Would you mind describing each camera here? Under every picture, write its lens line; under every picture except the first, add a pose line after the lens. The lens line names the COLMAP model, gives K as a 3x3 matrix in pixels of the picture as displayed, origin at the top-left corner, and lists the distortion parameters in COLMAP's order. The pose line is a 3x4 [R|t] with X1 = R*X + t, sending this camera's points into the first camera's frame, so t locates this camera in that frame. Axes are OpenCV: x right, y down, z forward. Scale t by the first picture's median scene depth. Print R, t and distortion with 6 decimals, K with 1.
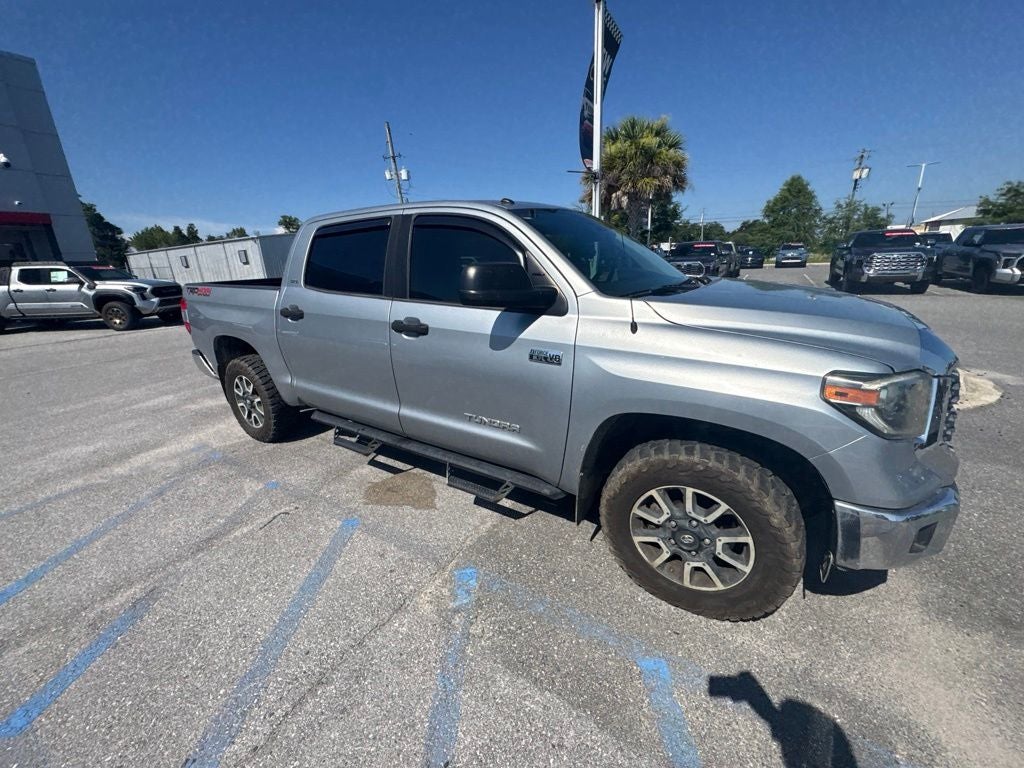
lens RADIAL K [[406.3, 0, 511.6], [0, 406.3, 386.3], [0, 0, 1]] dist [0.001969, -0.000438]
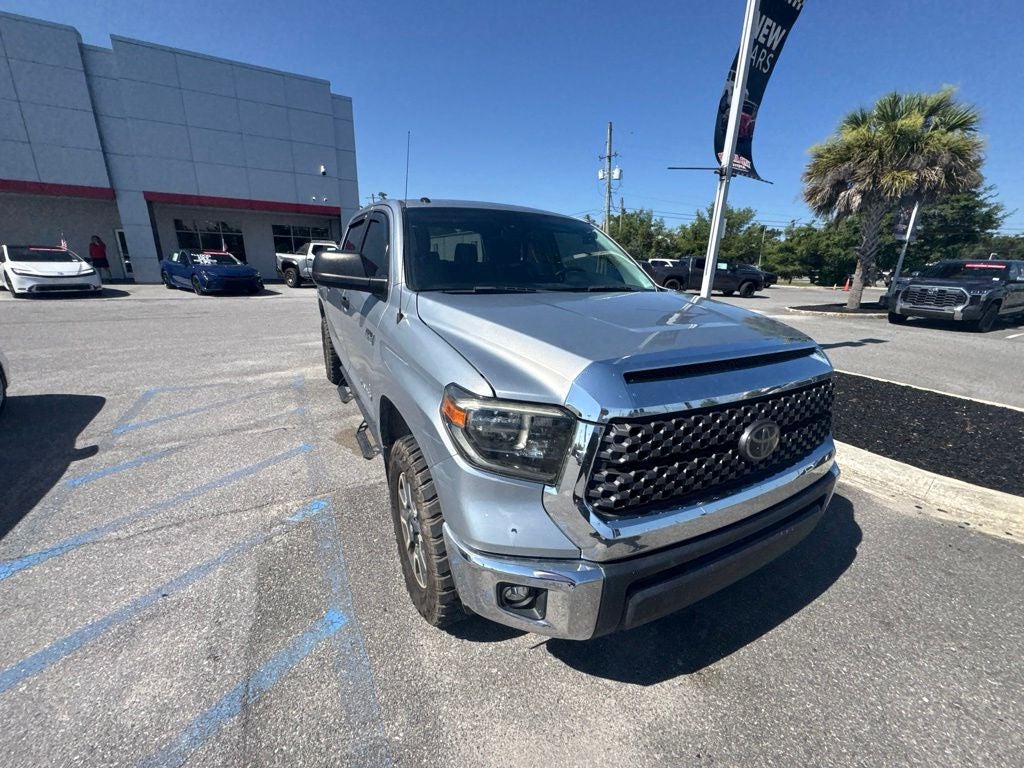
lens RADIAL K [[406.3, 0, 510.9], [0, 406.3, 386.2], [0, 0, 1]] dist [0.001969, -0.000438]
pose [[0.872874, 0.208462, -0.441174, 0.627082], [-0.207859, 0.976863, 0.050330, -0.049287], [0.441459, 0.047770, 0.896009, 0.103127]]
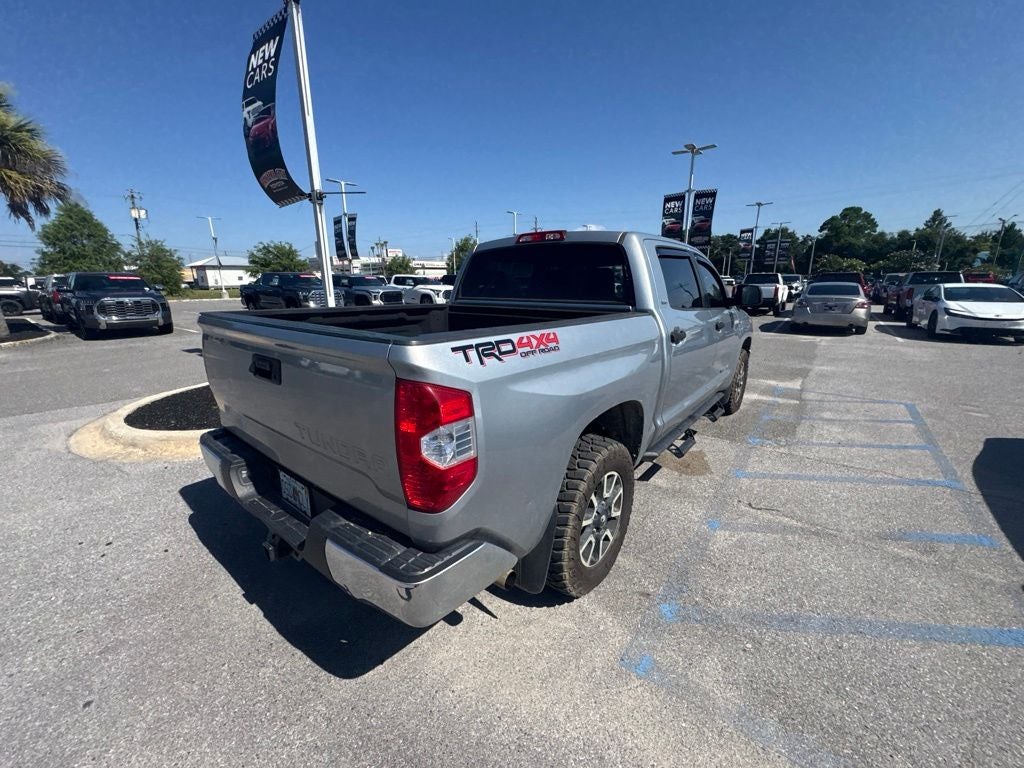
lens RADIAL K [[406.3, 0, 510.1], [0, 406.3, 387.2], [0, 0, 1]] dist [0.001969, -0.000438]
pose [[0.095679, -0.216368, 0.971612, -1.512155], [0.301193, 0.936628, 0.178917, -0.355009], [-0.948751, 0.275524, 0.154784, 1.268392]]
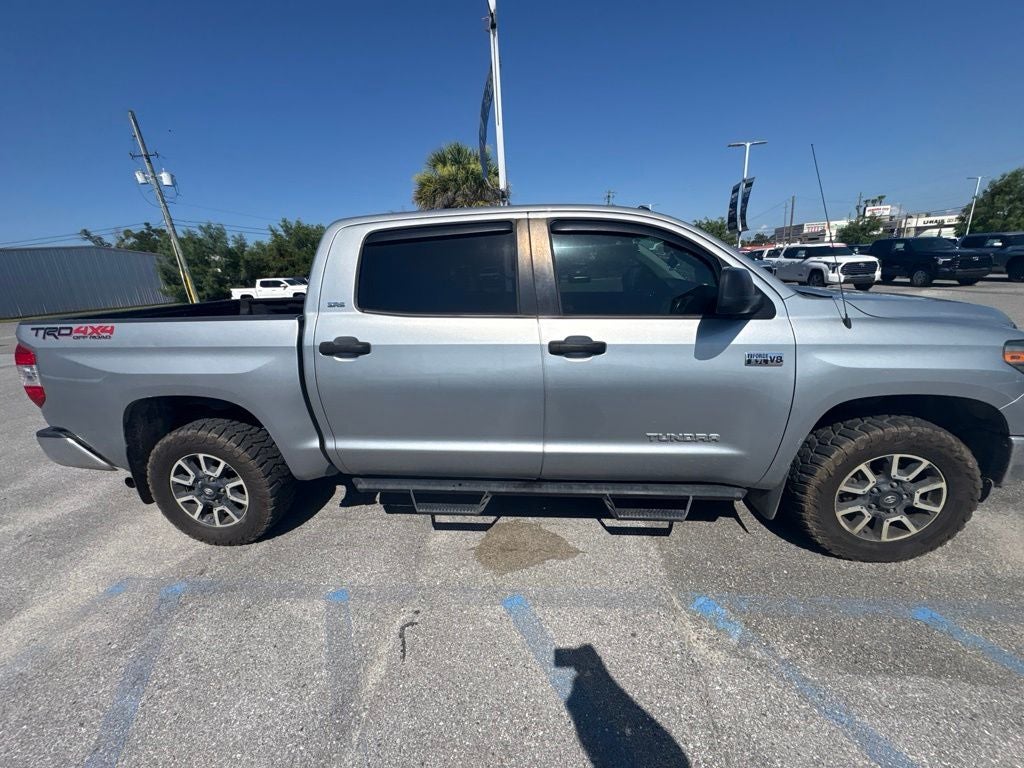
lens RADIAL K [[406.3, 0, 511.6], [0, 406.3, 386.1], [0, 0, 1]] dist [0.001969, -0.000438]
pose [[0.892163, -0.134288, 0.431292, -0.605161], [0.154159, 0.987982, -0.011270, -0.060827], [-0.424595, 0.076542, 0.902142, 0.232348]]
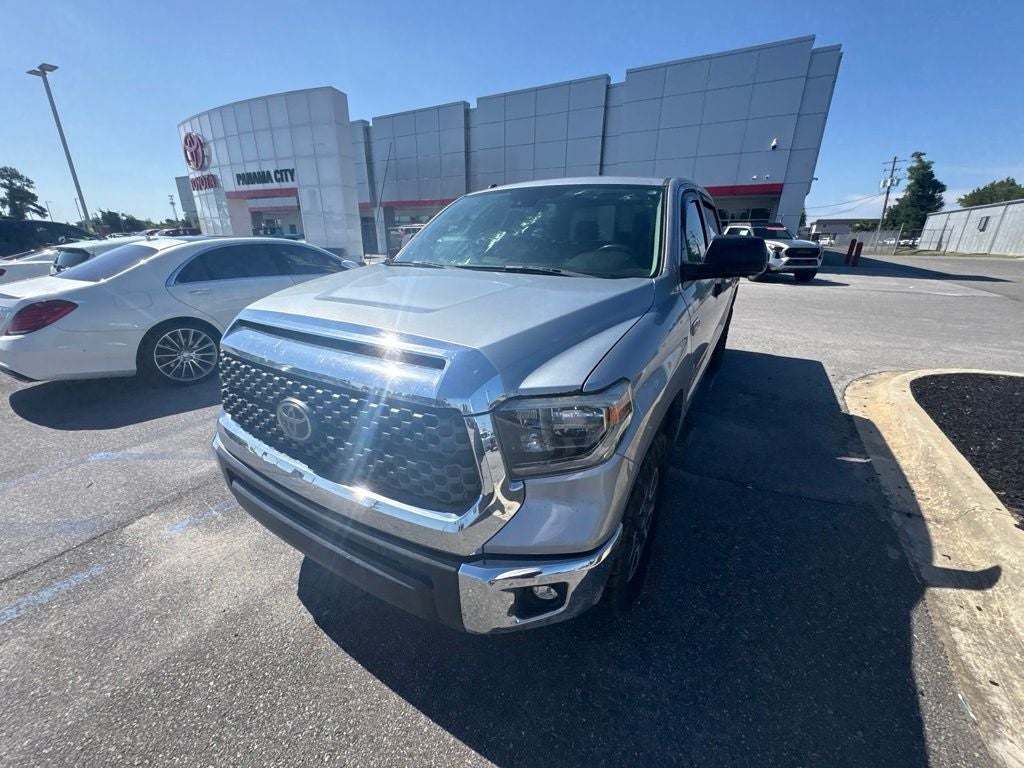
lens RADIAL K [[406.3, 0, 513.9], [0, 406.3, 387.3], [0, 0, 1]] dist [0.001969, -0.000438]
pose [[0.039643, 0.388874, -0.920438, 1.101219], [-0.304618, 0.882016, 0.359522, -0.298476], [0.951649, 0.266129, 0.153424, 0.814165]]
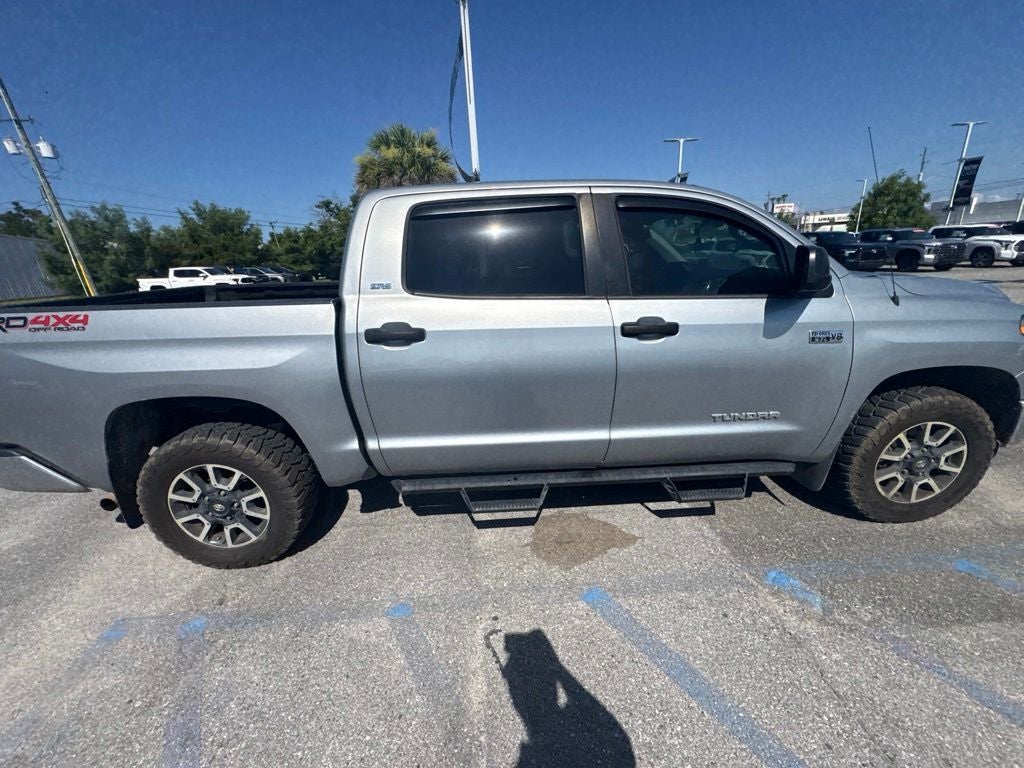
lens RADIAL K [[406.3, 0, 510.7], [0, 406.3, 386.3], [0, 0, 1]] dist [0.001969, -0.000438]
pose [[0.815803, -0.176791, 0.550646, -0.769779], [0.189256, 0.981315, 0.034673, -0.090140], [-0.546487, 0.075926, 0.834019, 0.378024]]
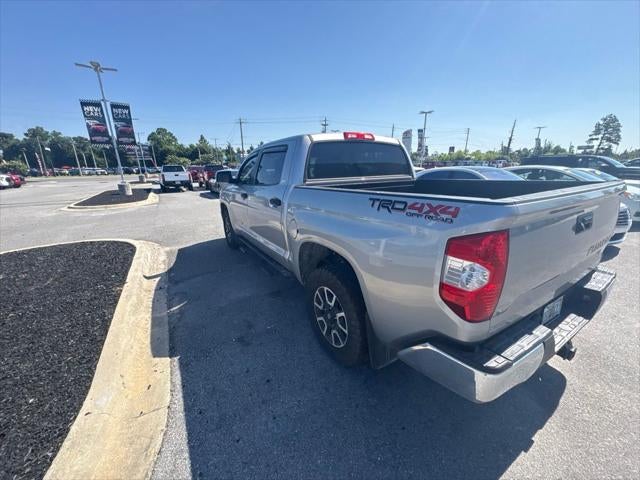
lens RADIAL K [[253.9, 0, 319.1], [0, 253.9, 243.1], [0, 0, 1]] dist [0.001969, -0.000438]
pose [[-0.896427, -0.074249, 0.436928, -0.743927], [0.183770, 0.834847, 0.518902, -0.696423], [-0.403296, 0.545452, -0.734734, 2.258320]]
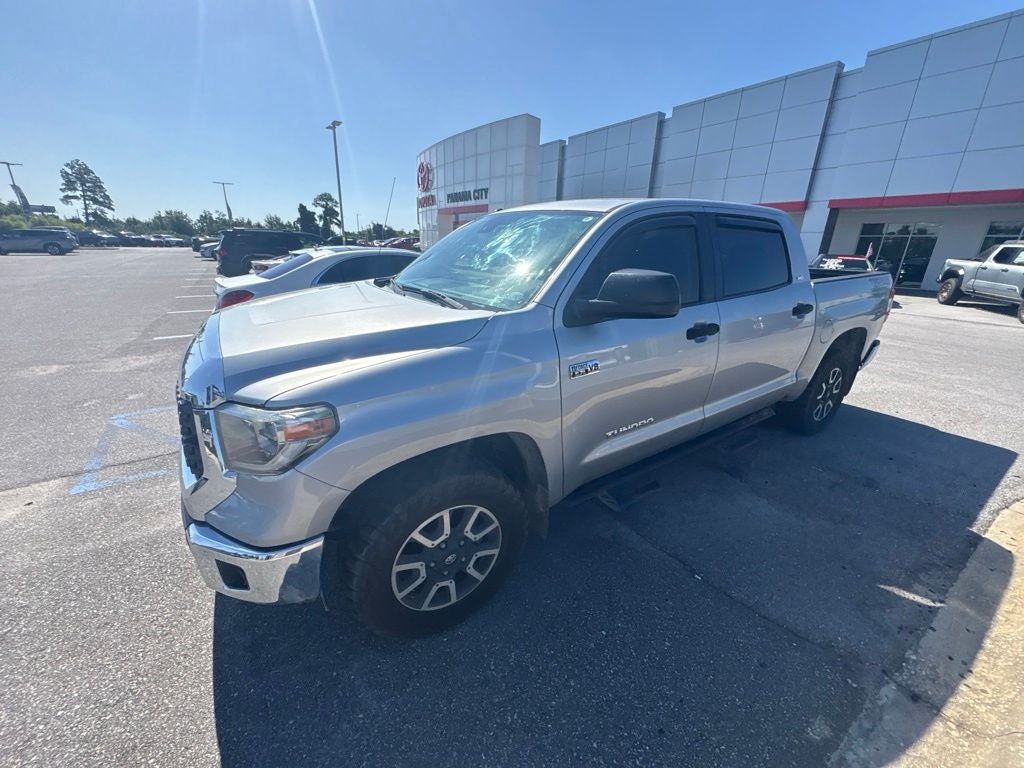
lens RADIAL K [[406.3, 0, 513.9], [0, 406.3, 386.4], [0, 0, 1]] dist [0.001969, -0.000438]
pose [[-0.399436, 0.334875, -0.853411, 1.014839], [-0.281206, 0.841268, 0.461727, -0.471647], [0.872568, 0.424414, -0.241864, 1.261618]]
